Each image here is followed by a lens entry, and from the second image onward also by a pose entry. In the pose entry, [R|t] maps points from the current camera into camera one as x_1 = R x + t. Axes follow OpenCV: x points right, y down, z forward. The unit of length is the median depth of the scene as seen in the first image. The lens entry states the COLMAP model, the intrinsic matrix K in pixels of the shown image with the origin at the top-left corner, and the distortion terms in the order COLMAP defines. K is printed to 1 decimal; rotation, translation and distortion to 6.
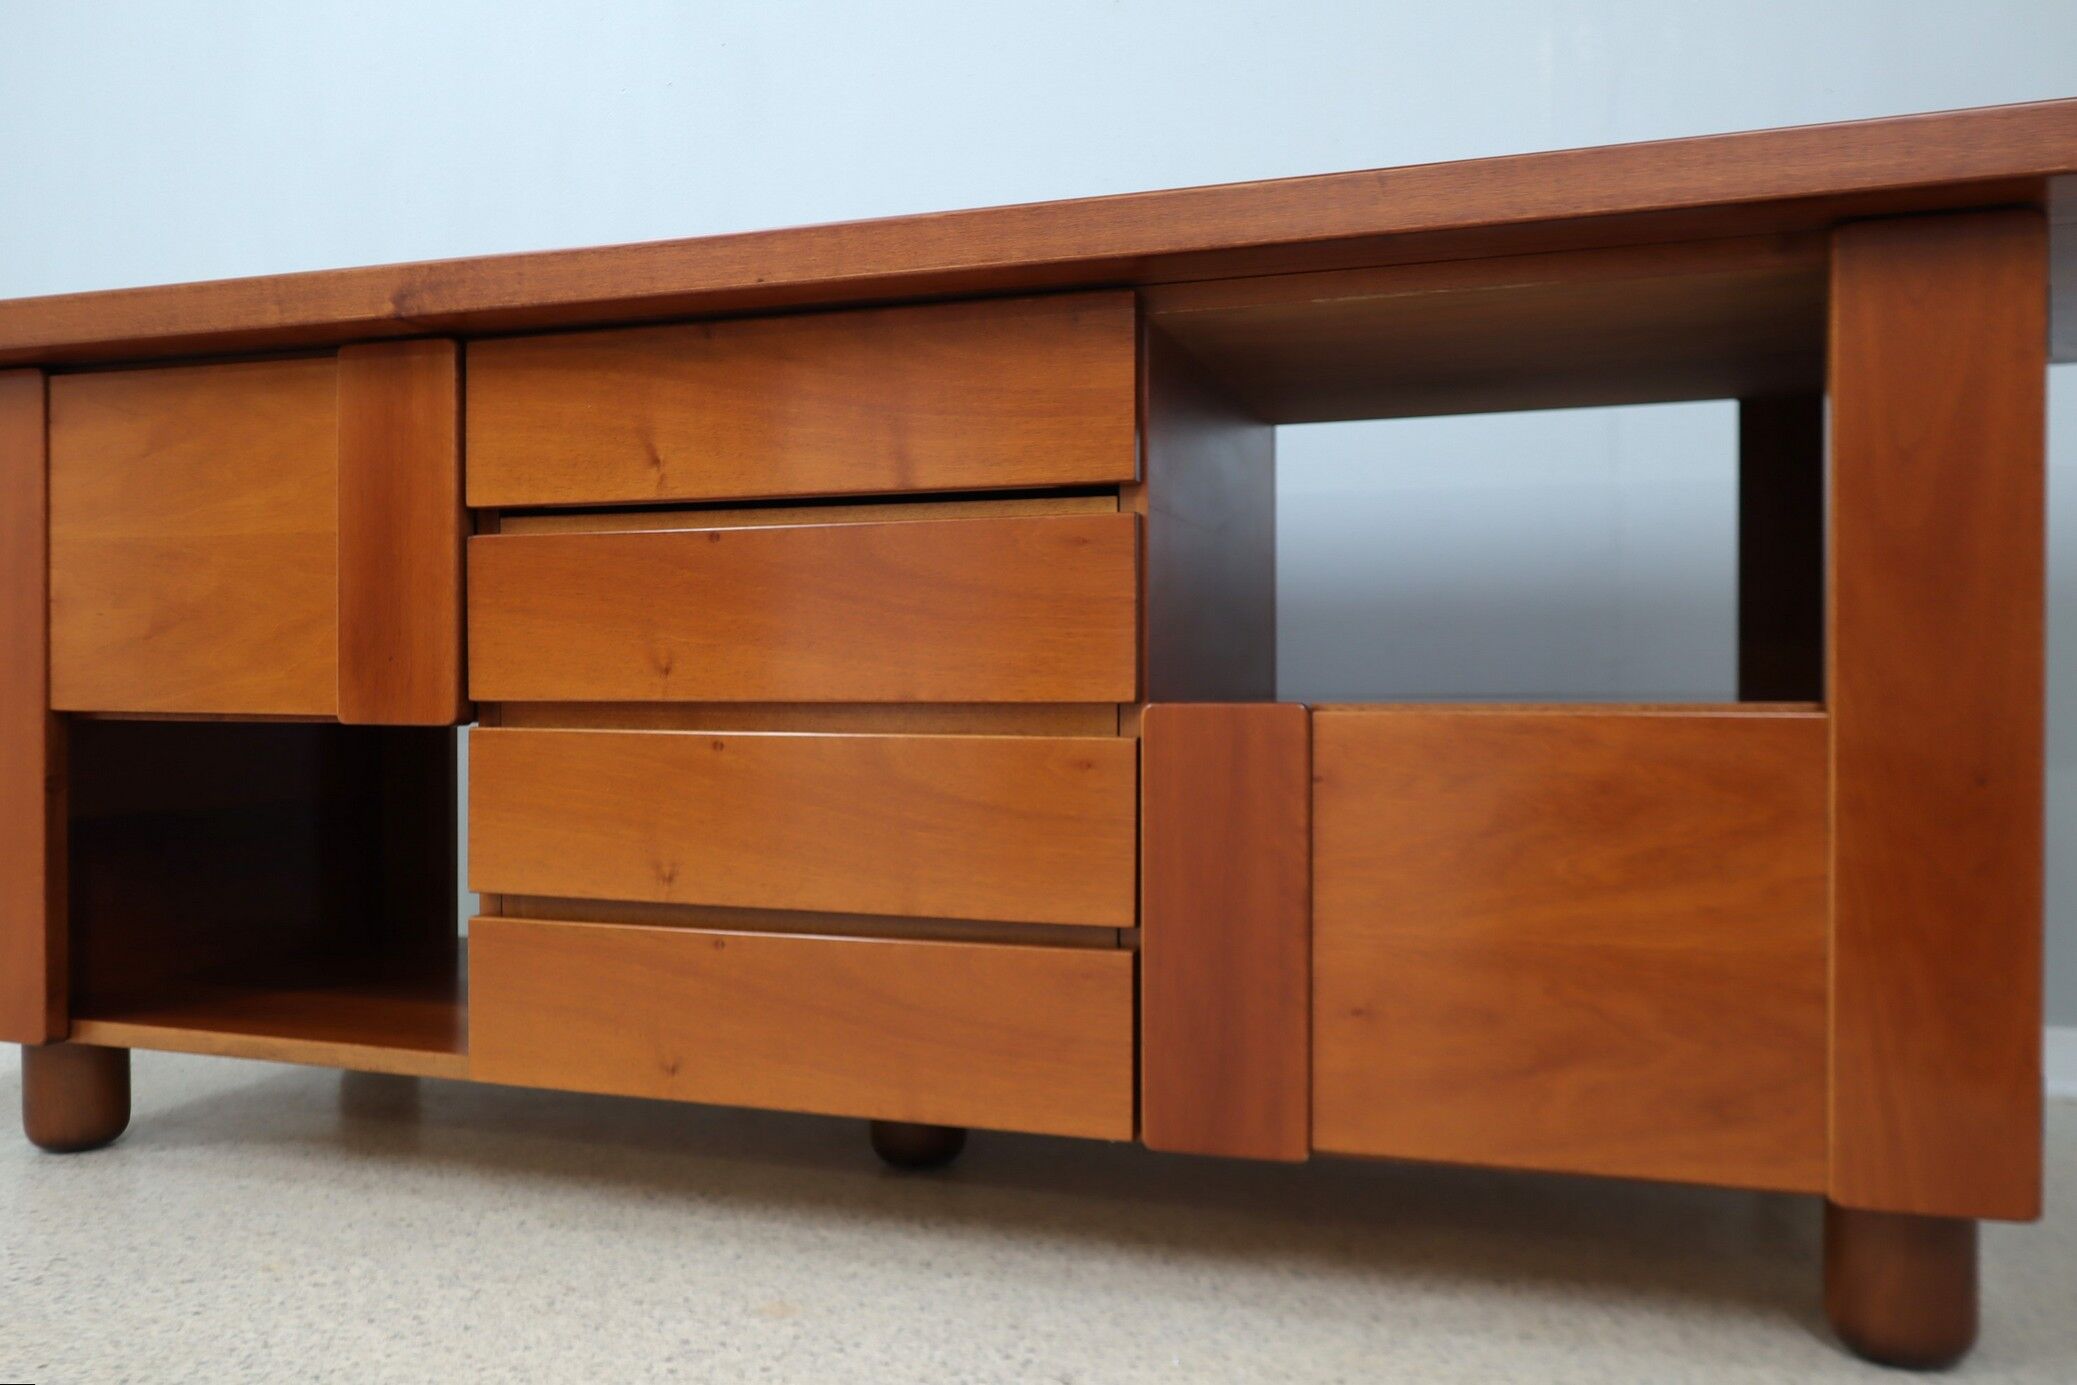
lens RADIAL K [[1633.7, 0, 1038.9], [0, 1633.7, 689.3], [0, 0, 1]] dist [-0.001687, -0.007353]
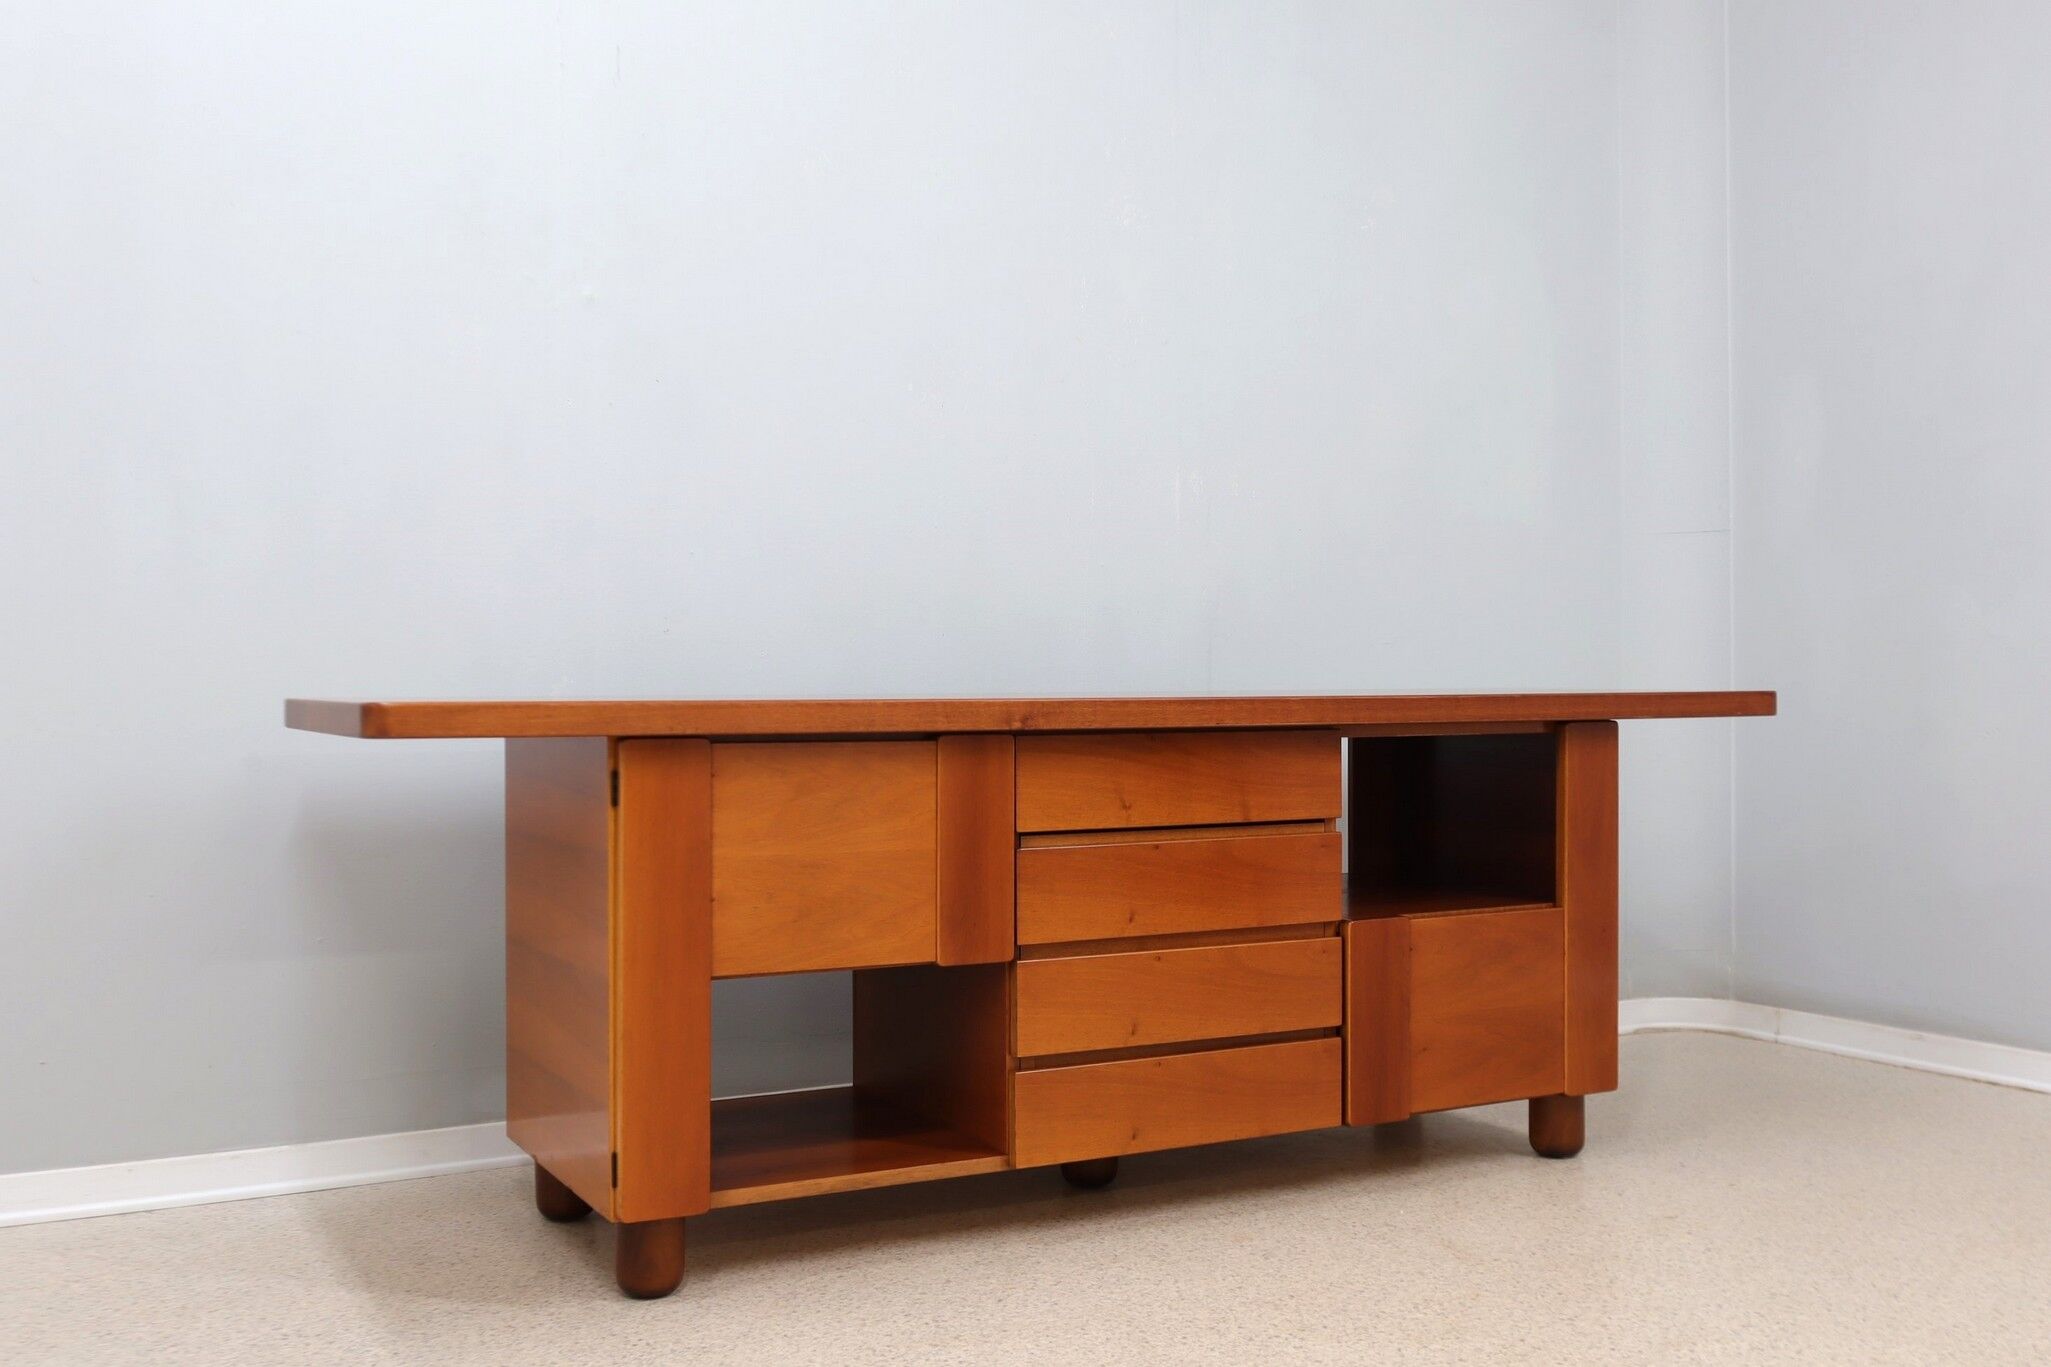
lens RADIAL K [[2000.2, 0, 1027.9], [0, 2000.2, 682.5], [0, 0, 1]] dist [0.015231, 0.000000]
pose [[0.696018, 0.000007, 0.718025, -1.886028], [0.015699, 0.999761, -0.015228, -0.241326], [-0.717853, 0.021872, 0.695851, -0.483718]]
